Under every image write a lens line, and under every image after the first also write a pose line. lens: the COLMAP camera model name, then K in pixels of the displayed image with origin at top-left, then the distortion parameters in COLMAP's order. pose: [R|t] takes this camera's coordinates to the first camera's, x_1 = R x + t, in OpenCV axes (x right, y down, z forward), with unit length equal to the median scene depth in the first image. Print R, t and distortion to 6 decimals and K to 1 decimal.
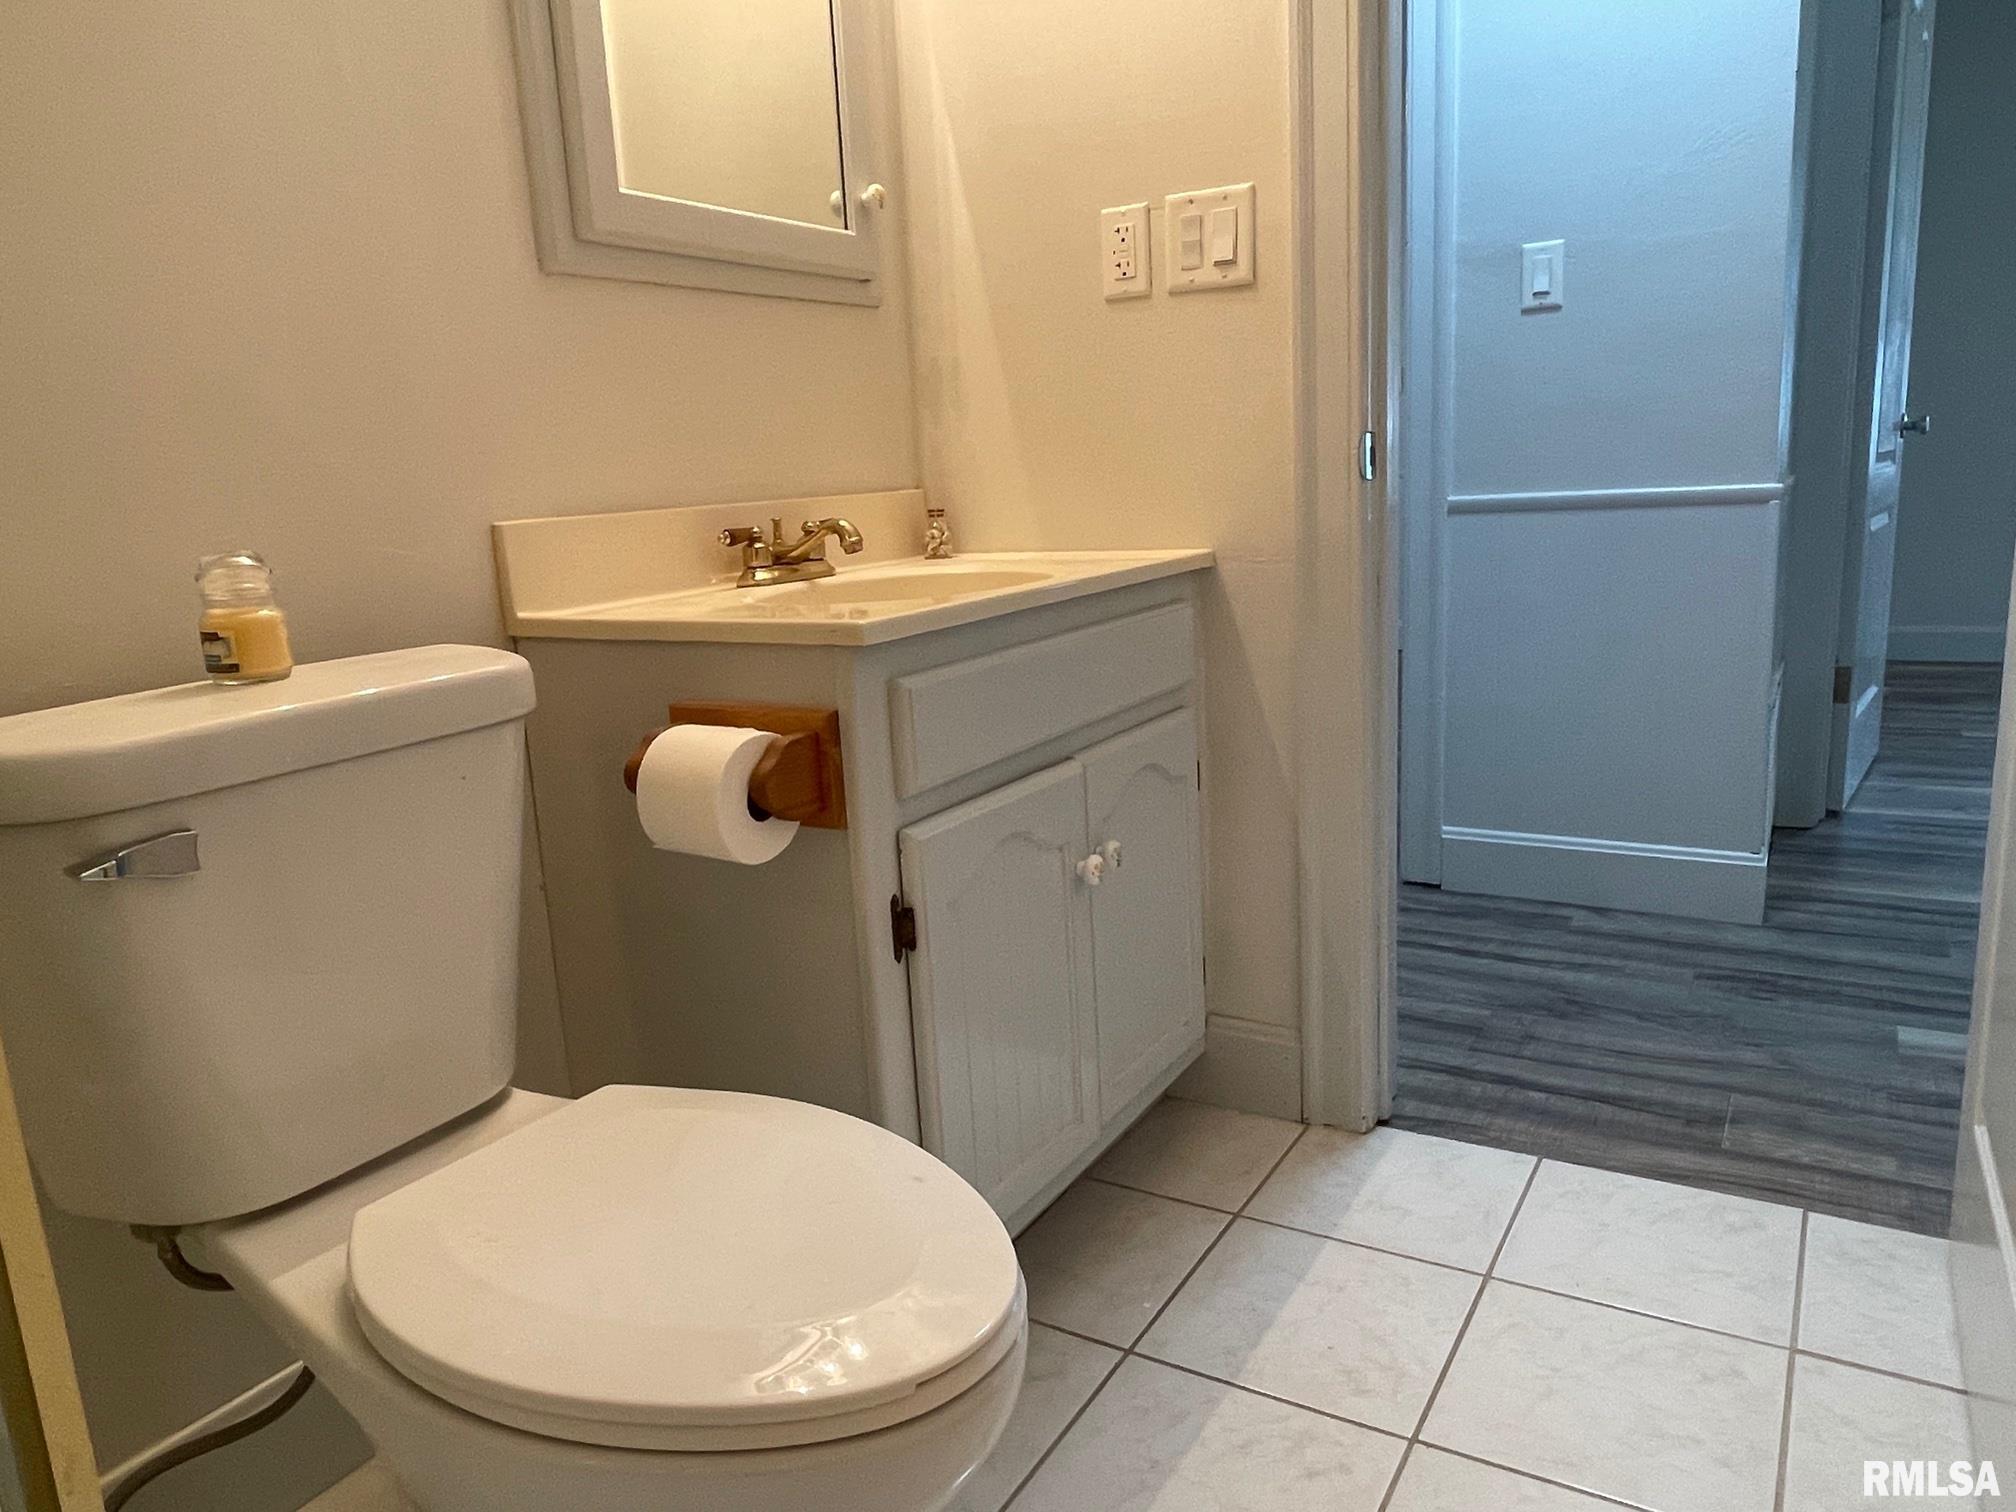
lens RADIAL K [[1409.1, 0, 1008.0], [0, 1409.1, 756.0], [0, 0, 1]] dist [0.002804, 0.000899]
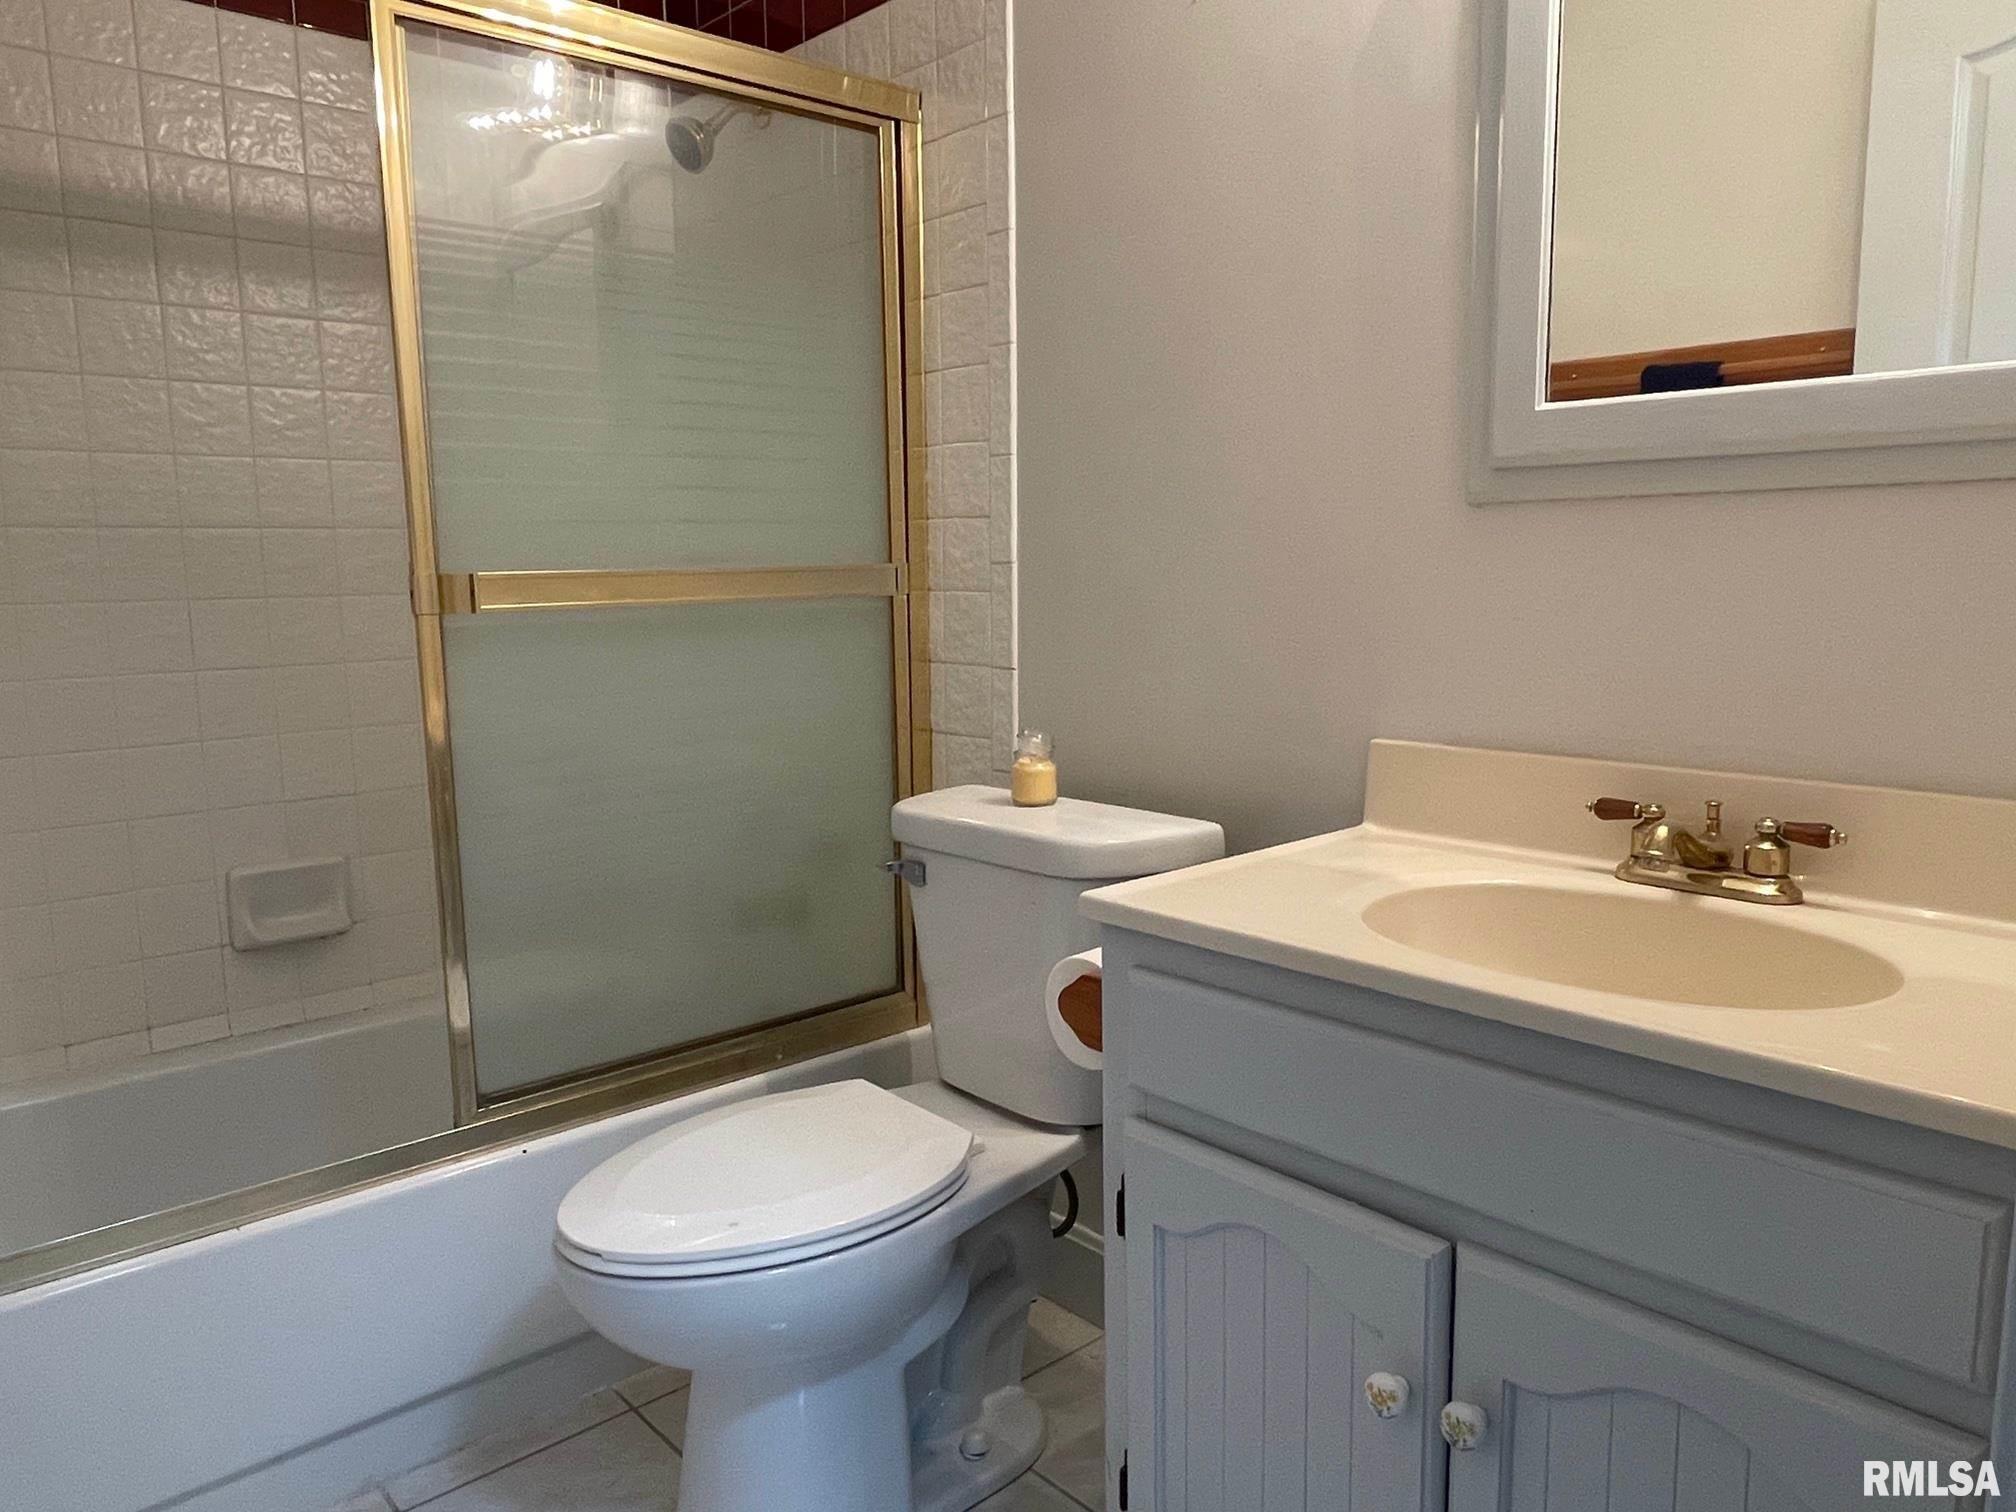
lens RADIAL K [[1409.1, 0, 1008.0], [0, 1409.1, 756.0], [0, 0, 1]] dist [0.002804, 0.000899]
pose [[-0.311937, 0.184495, -0.932018, 0.736845], [-0.173986, 0.953285, 0.246936, -0.371197], [0.934037, 0.239186, -0.265265, 1.027910]]
